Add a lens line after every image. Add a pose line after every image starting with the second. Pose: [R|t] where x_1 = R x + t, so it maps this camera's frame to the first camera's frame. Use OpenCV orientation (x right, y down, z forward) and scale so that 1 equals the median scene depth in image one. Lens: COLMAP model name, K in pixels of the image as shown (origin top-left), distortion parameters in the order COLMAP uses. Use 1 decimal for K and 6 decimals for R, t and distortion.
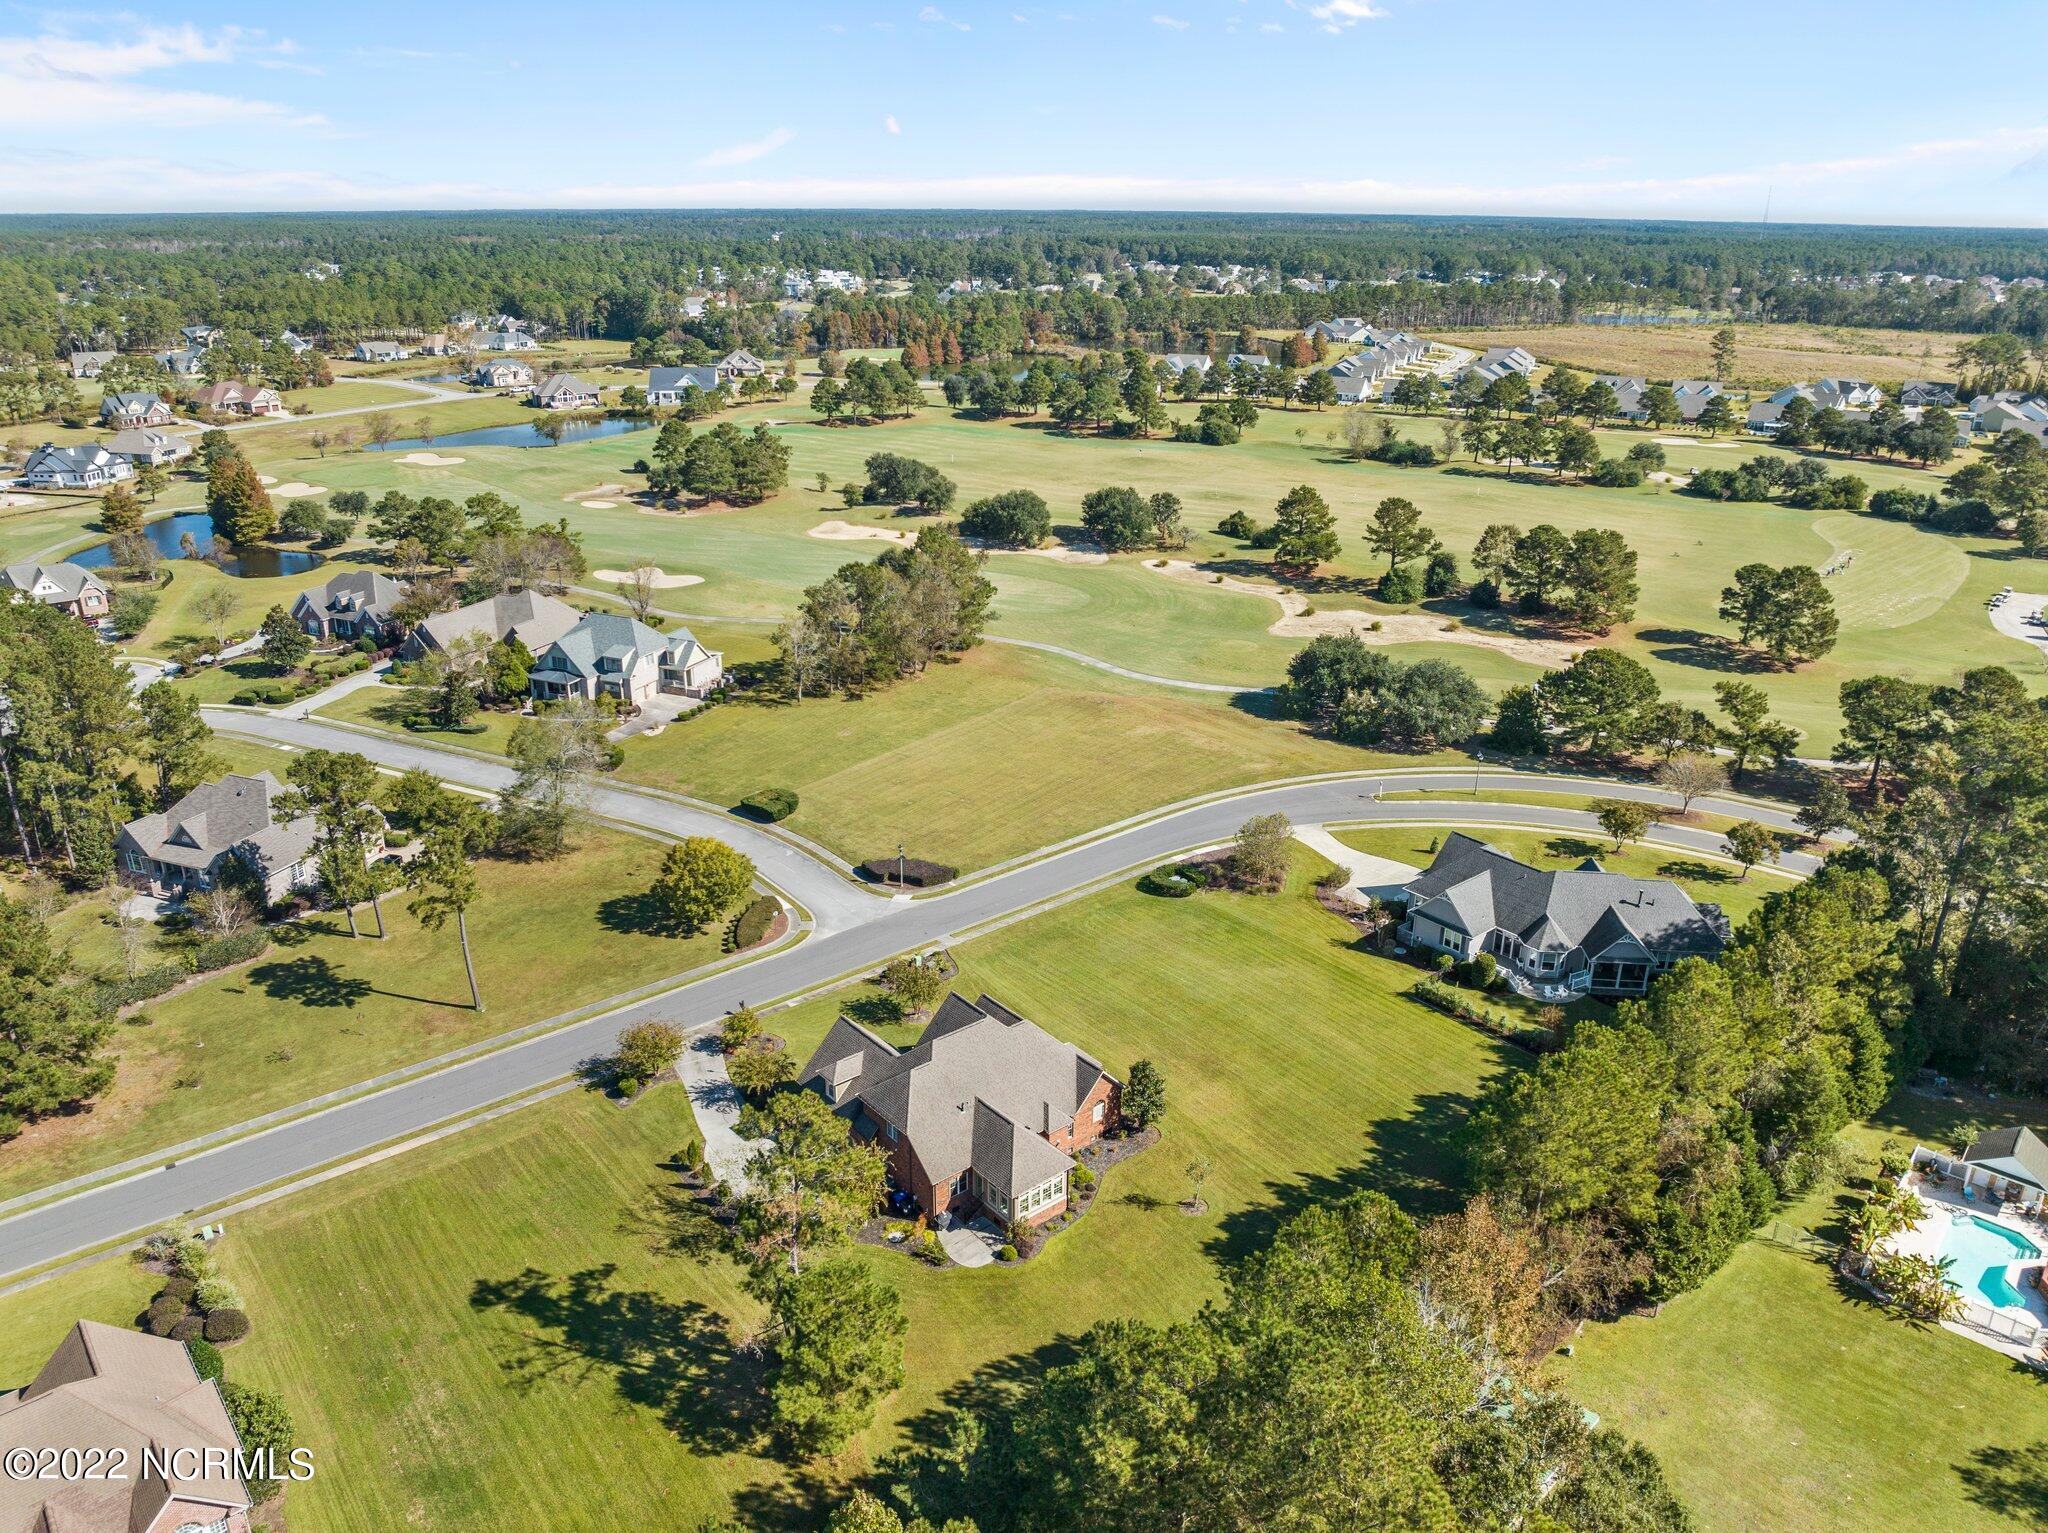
lens RADIAL K [[1441.7, 0, 1023.2], [0, 1441.7, 763.3], [0, 0, 1]] dist [-0.044838, -0.006713]
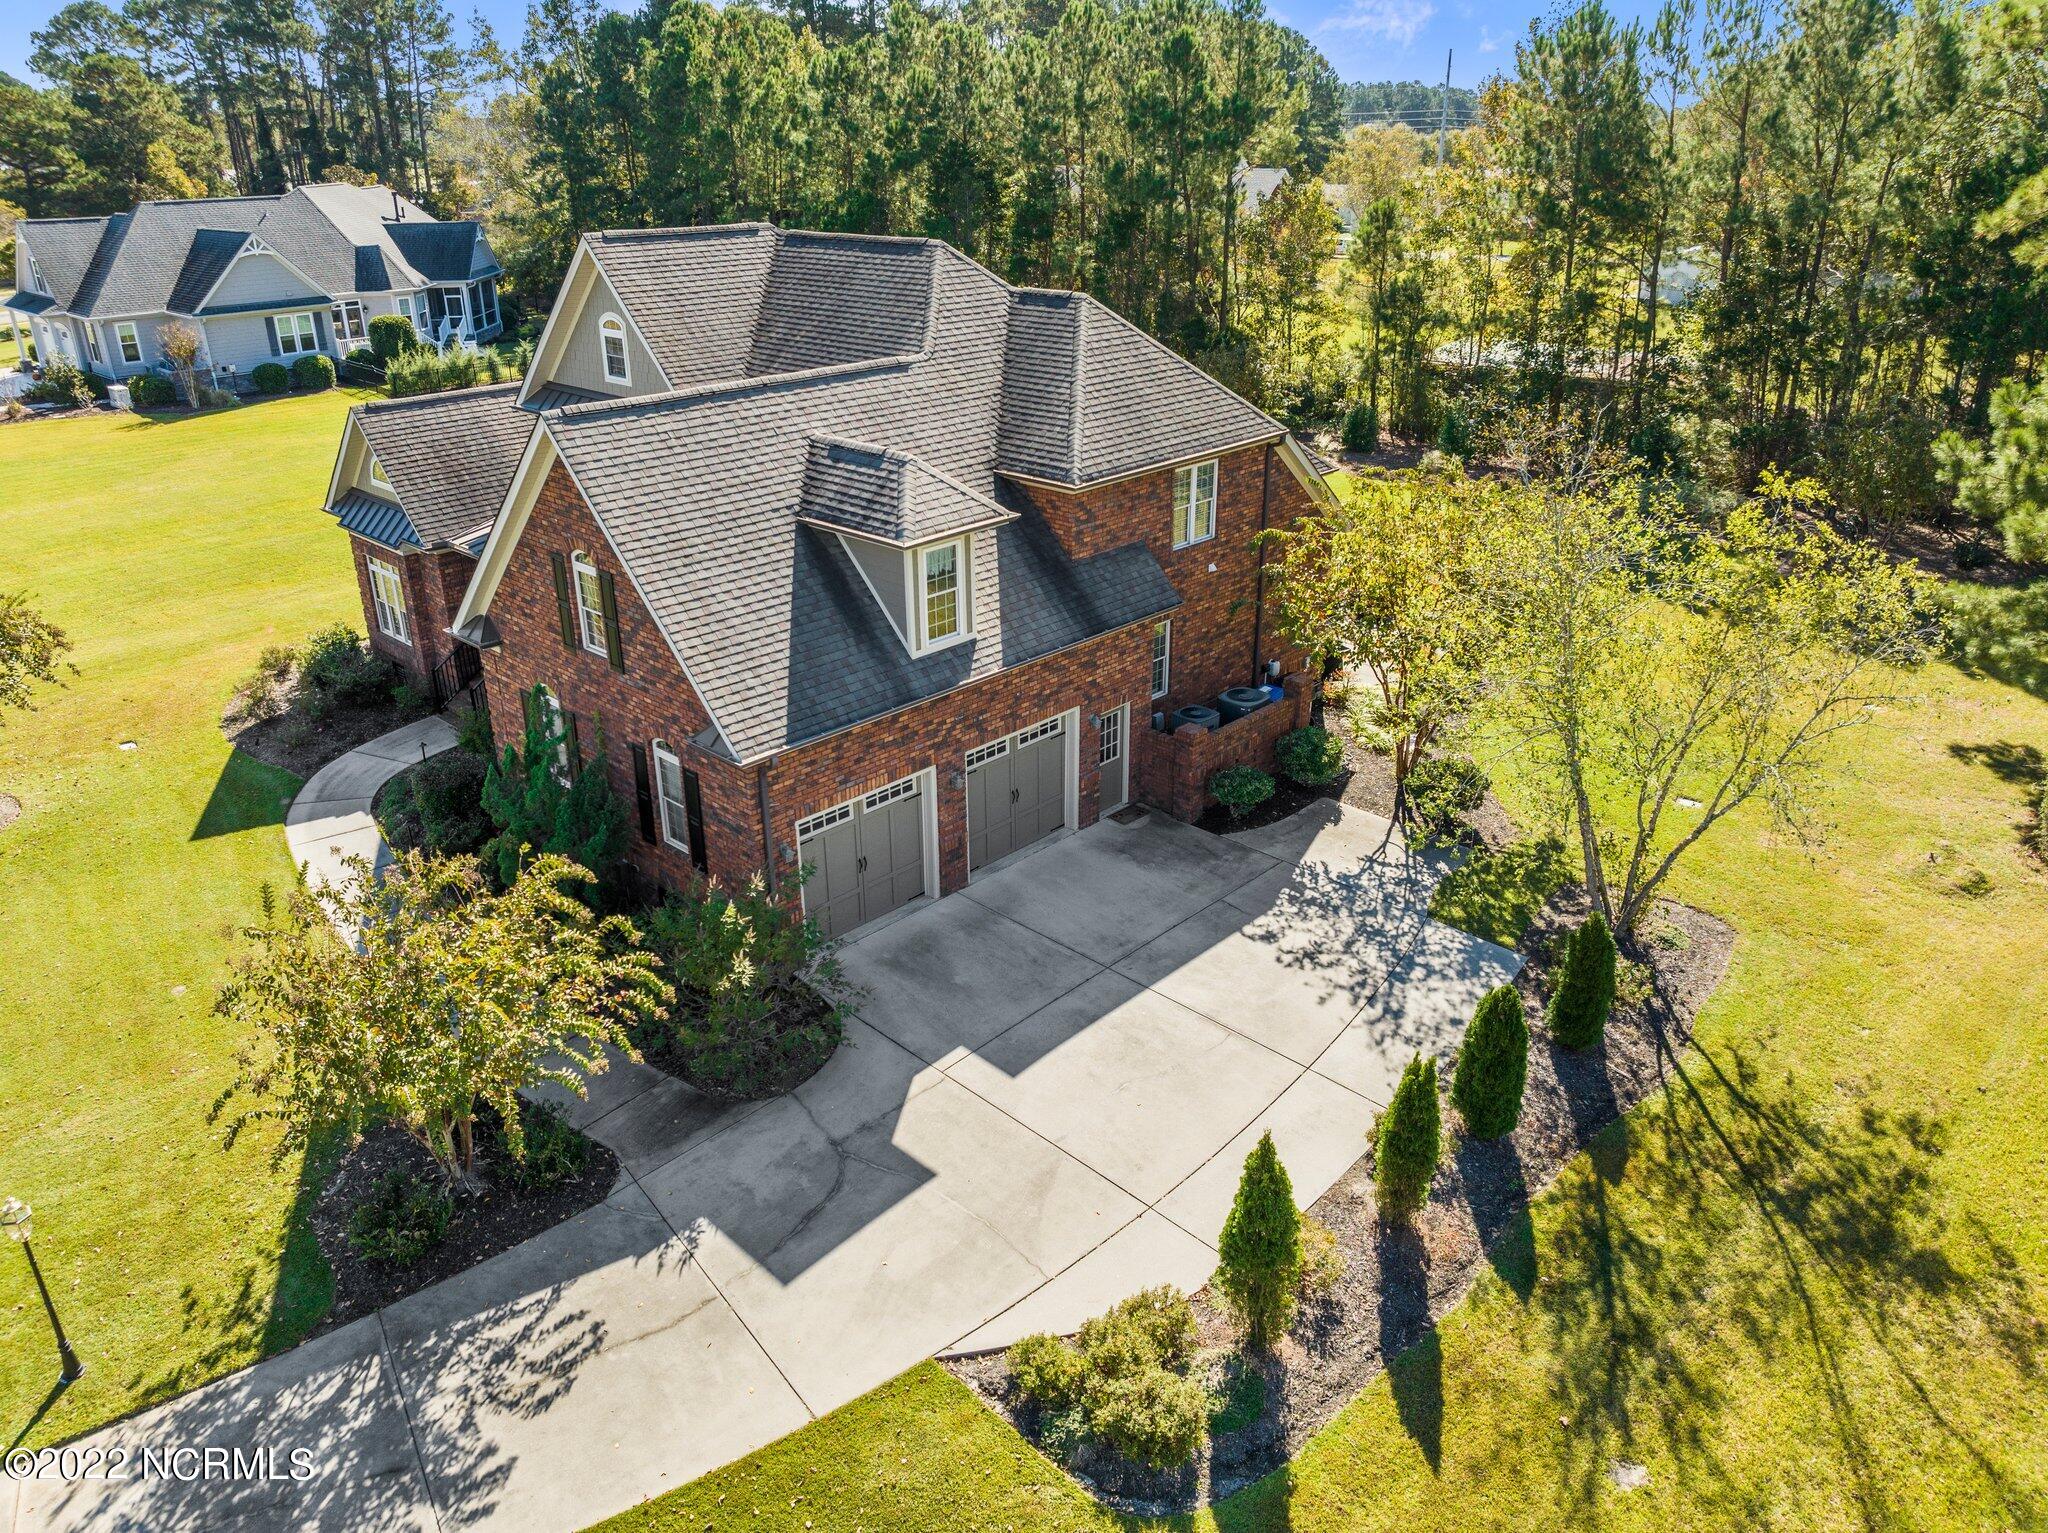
lens RADIAL K [[1443.0, 0, 1015.2], [0, 1443.0, 774.1], [0, 0, 1]] dist [-0.034175, -0.007943]
pose [[-0.114566, -0.413567, 0.903237, -0.343348], [0.365556, 0.827876, 0.425428, 0.167540], [-0.923712, 0.378924, 0.056335, 1.016521]]
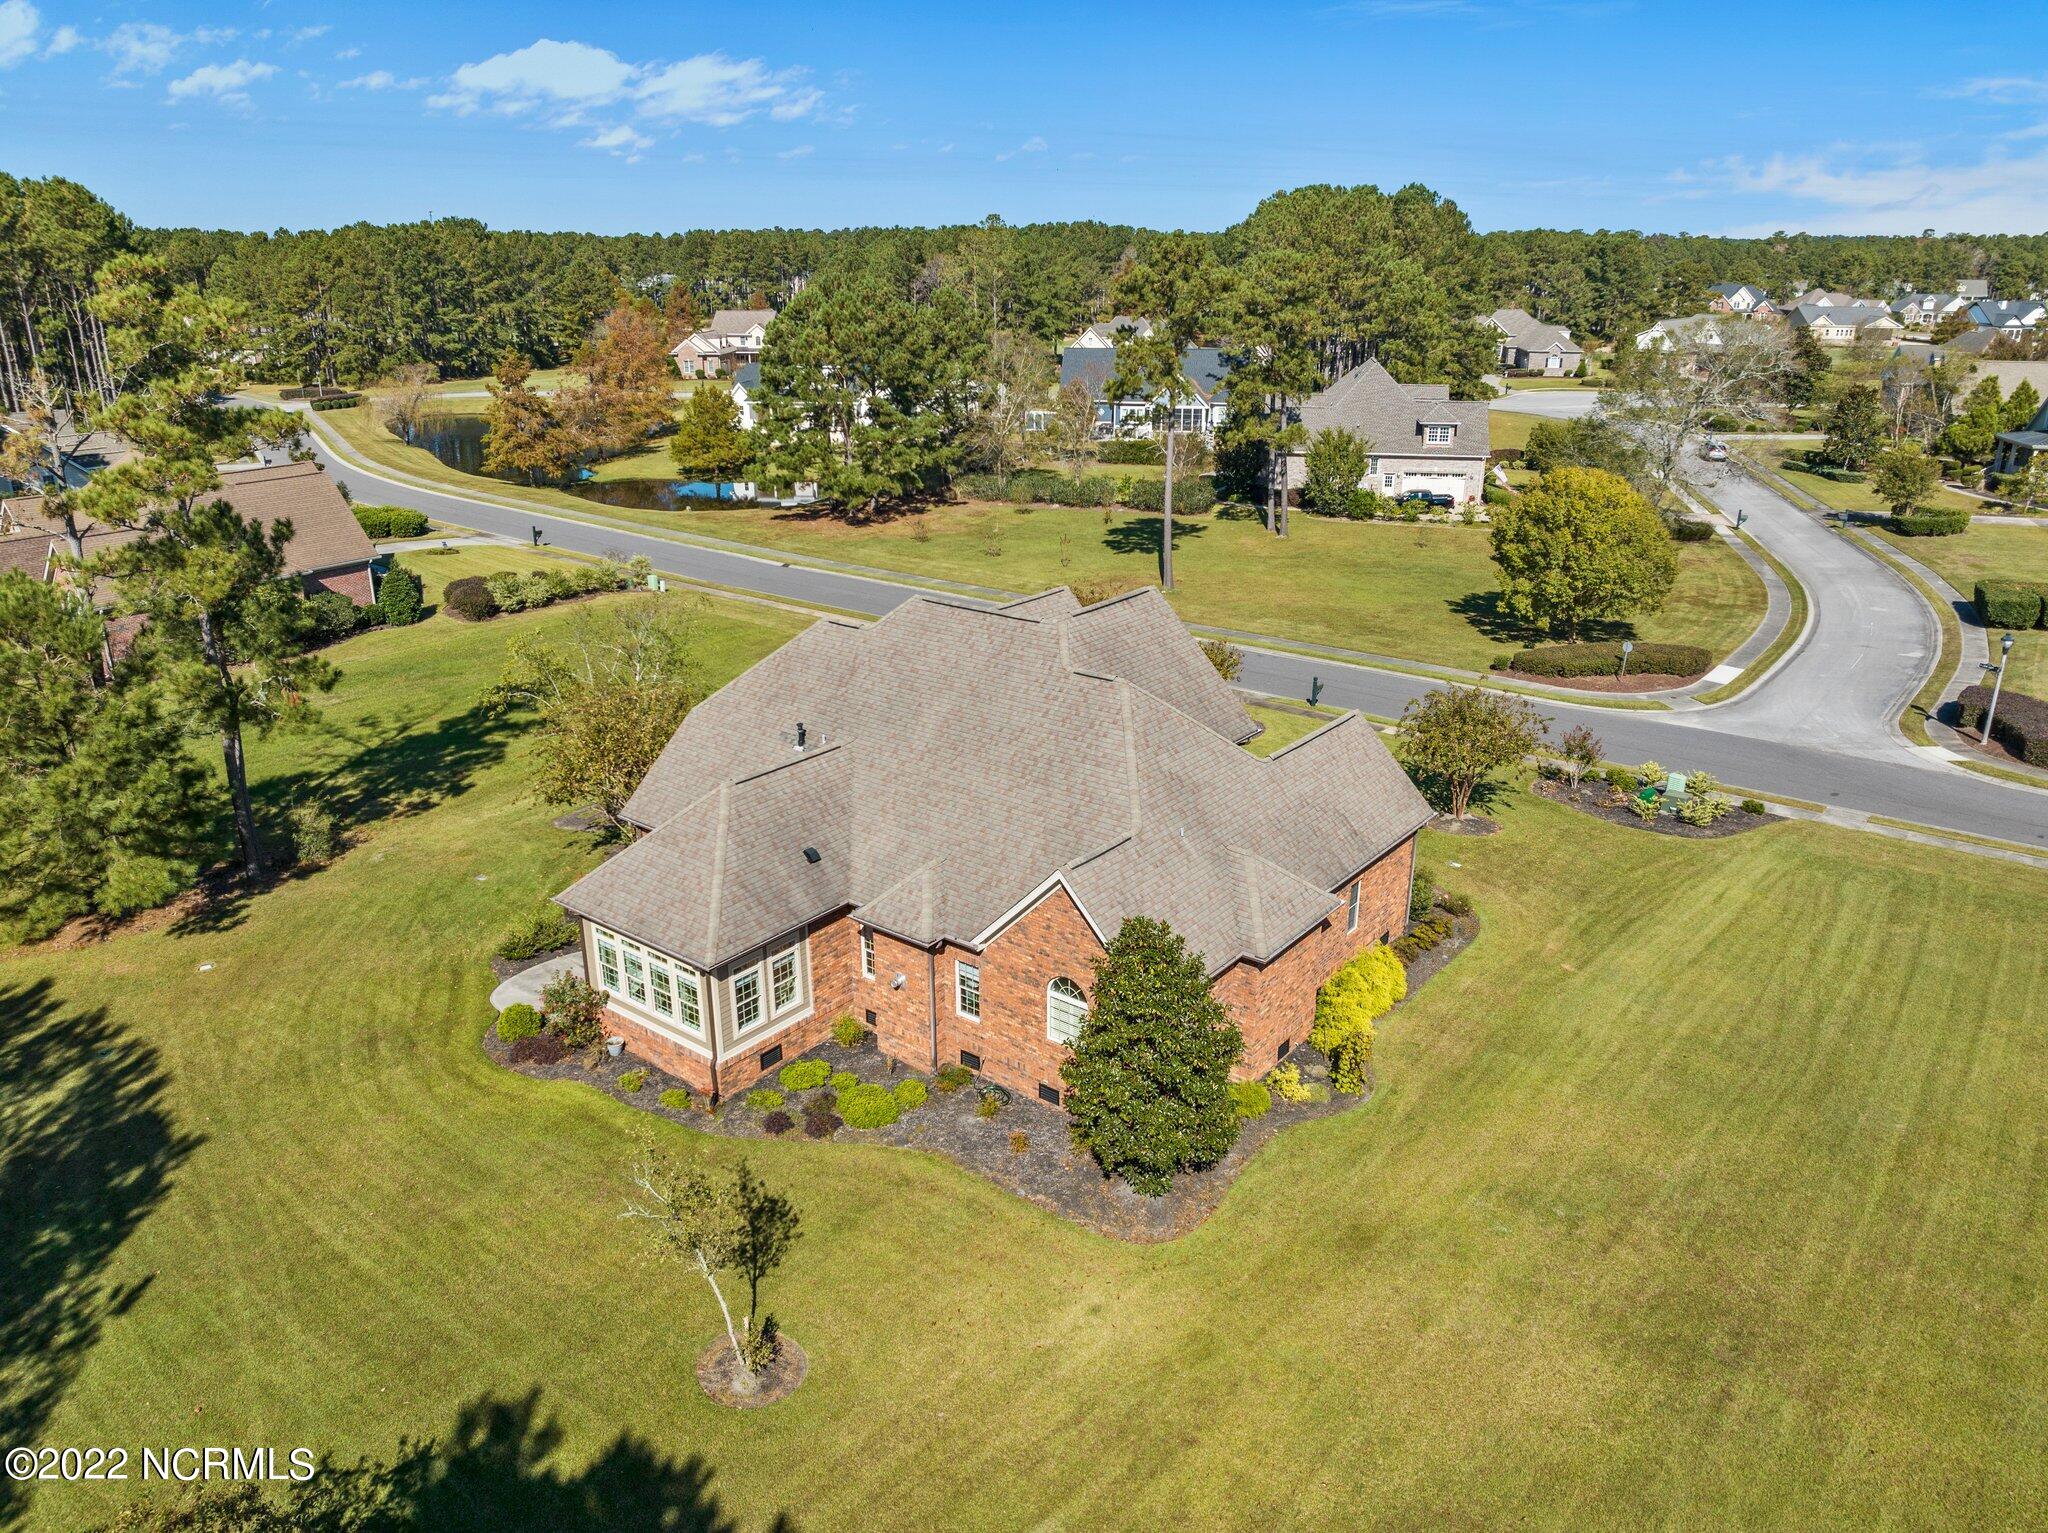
lens RADIAL K [[1447.8, 0, 1023.0], [0, 1447.8, 760.3], [0, 0, 1]] dist [-0.040394, 0.006267]
pose [[0.211706, 0.327351, -0.920881, 0.328647], [-0.351776, 0.904610, 0.240695, 0.128060], [0.911830, 0.272988, 0.306666, 0.922858]]
